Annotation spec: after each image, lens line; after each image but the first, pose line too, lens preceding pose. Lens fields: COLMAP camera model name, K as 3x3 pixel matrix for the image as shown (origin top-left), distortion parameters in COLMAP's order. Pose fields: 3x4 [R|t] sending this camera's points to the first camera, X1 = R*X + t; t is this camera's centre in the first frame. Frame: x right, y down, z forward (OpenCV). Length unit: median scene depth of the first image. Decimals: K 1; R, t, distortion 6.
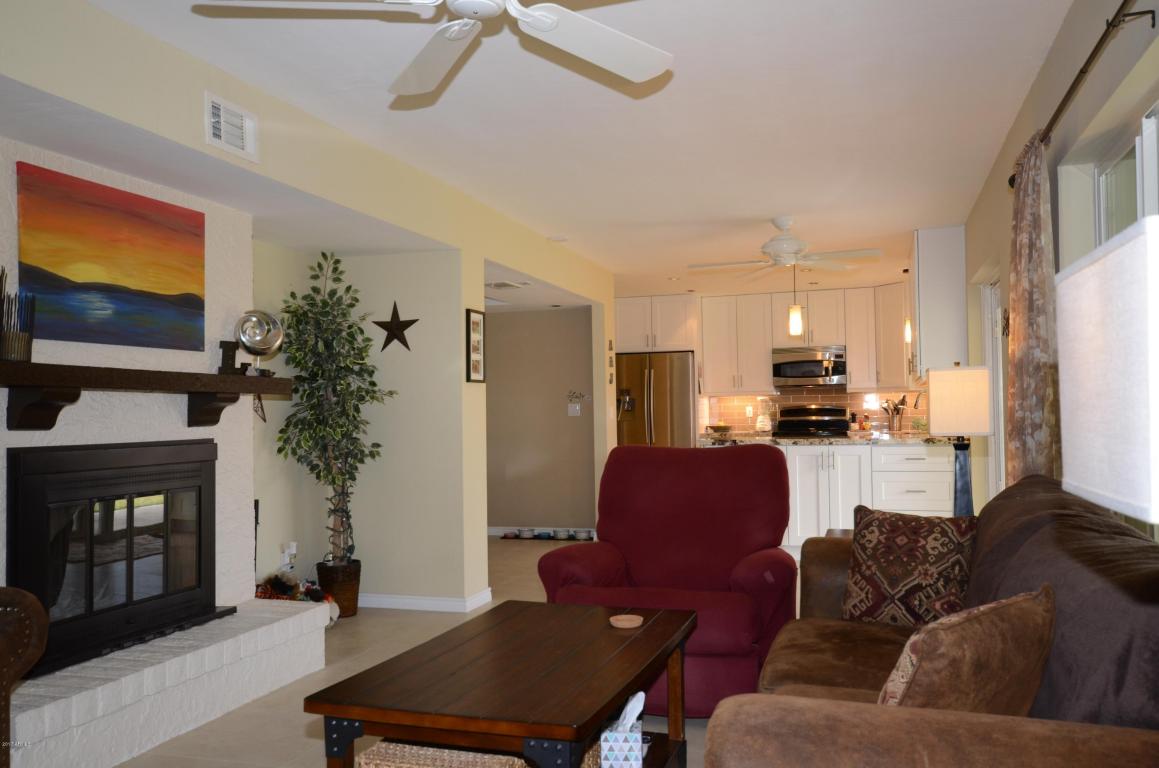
lens RADIAL K [[962.4, 0, 579.5], [0, 962.4, 384.0], [0, 0, 1]] dist [0.000075, 0.000668]
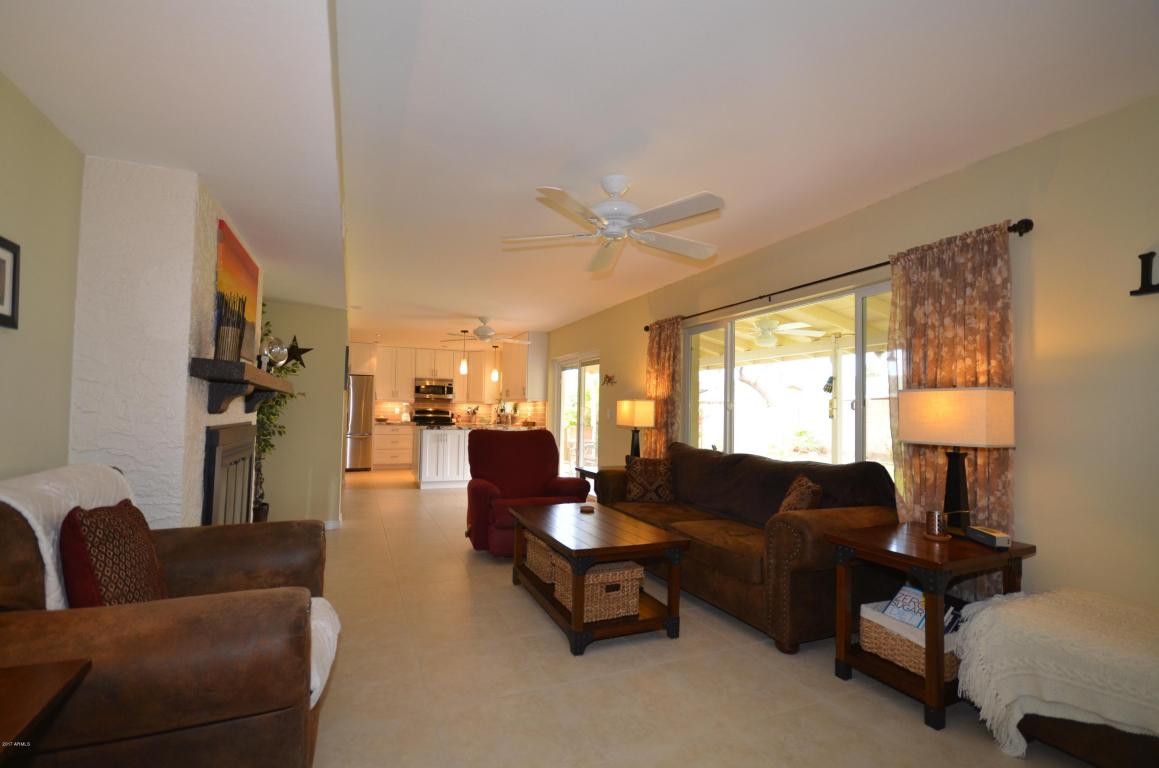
lens RADIAL K [[518.8, 0, 579.5], [0, 518.8, 384.0], [0, 0, 1]] dist [0.000298, -0.011850]
pose [[0.727917, 0.070007, 0.682082, -0.262897], [-0.053589, 0.997540, -0.045195, 0.003953], [-0.683568, -0.003653, 0.729878, 0.041400]]
